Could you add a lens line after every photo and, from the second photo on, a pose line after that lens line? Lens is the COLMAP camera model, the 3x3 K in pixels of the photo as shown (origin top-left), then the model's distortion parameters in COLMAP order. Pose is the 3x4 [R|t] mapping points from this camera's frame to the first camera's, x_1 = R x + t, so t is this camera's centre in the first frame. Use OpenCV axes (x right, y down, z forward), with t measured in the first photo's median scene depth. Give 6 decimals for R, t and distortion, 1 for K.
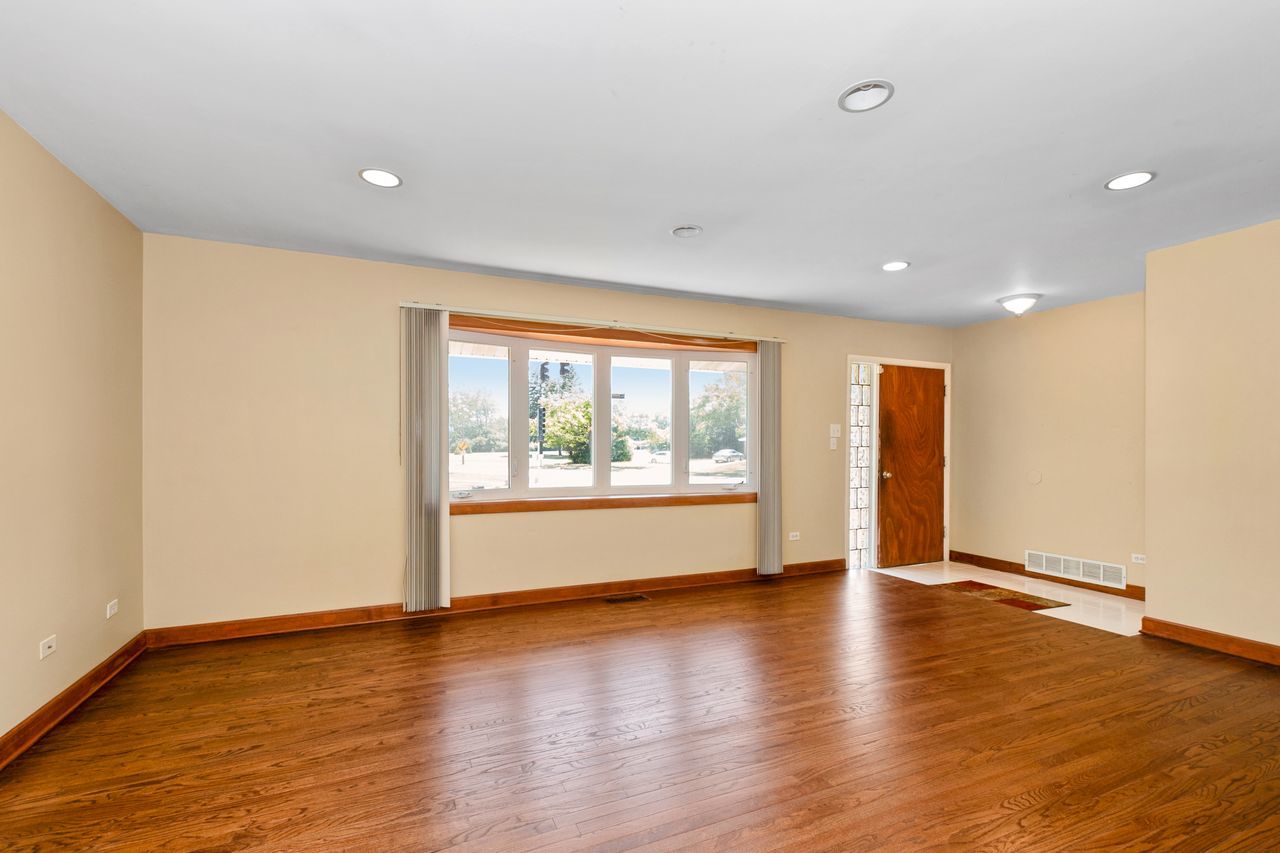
lens RADIAL K [[573.7, 0, 644.6], [0, 573.7, 448.3], [0, 0, 1]] dist [0.000144, -0.000795]
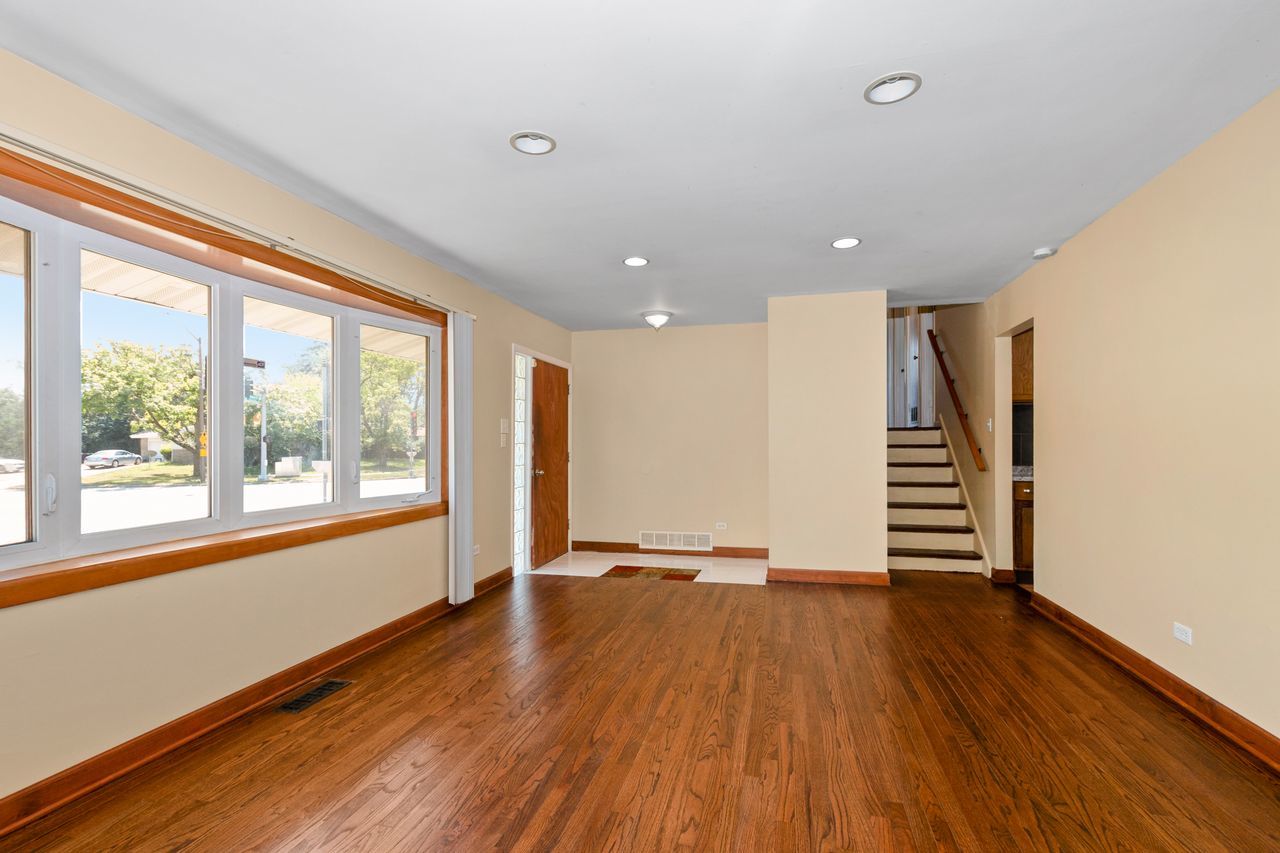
lens RADIAL K [[572.0, 0, 650.1], [0, 572.0, 436.8], [0, 0, 1]] dist [0.001796, -0.000459]
pose [[0.608278, -0.000064, 0.793724, -0.273016], [0.011540, 0.999895, -0.008763, -0.003855], [-0.793640, 0.014490, 0.608215, 0.304637]]
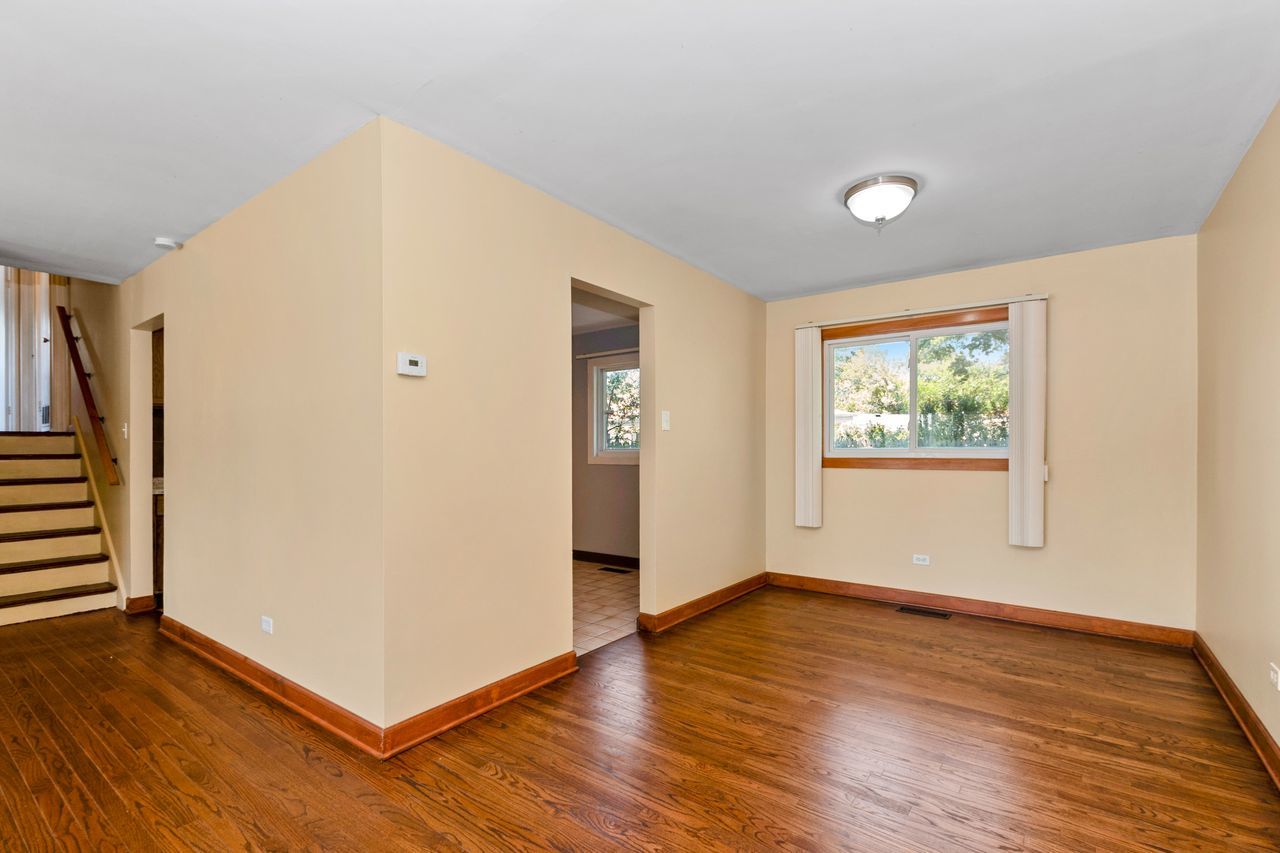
lens RADIAL K [[573.7, 0, 644.6], [0, 573.7, 448.3], [0, 0, 1]] dist [0.000144, -0.000795]
pose [[-0.502128, -0.002866, 0.864789, -0.245303], [0.006545, 0.999953, 0.007114, -0.001388], [-0.864769, 0.009232, -0.502085, 0.198626]]
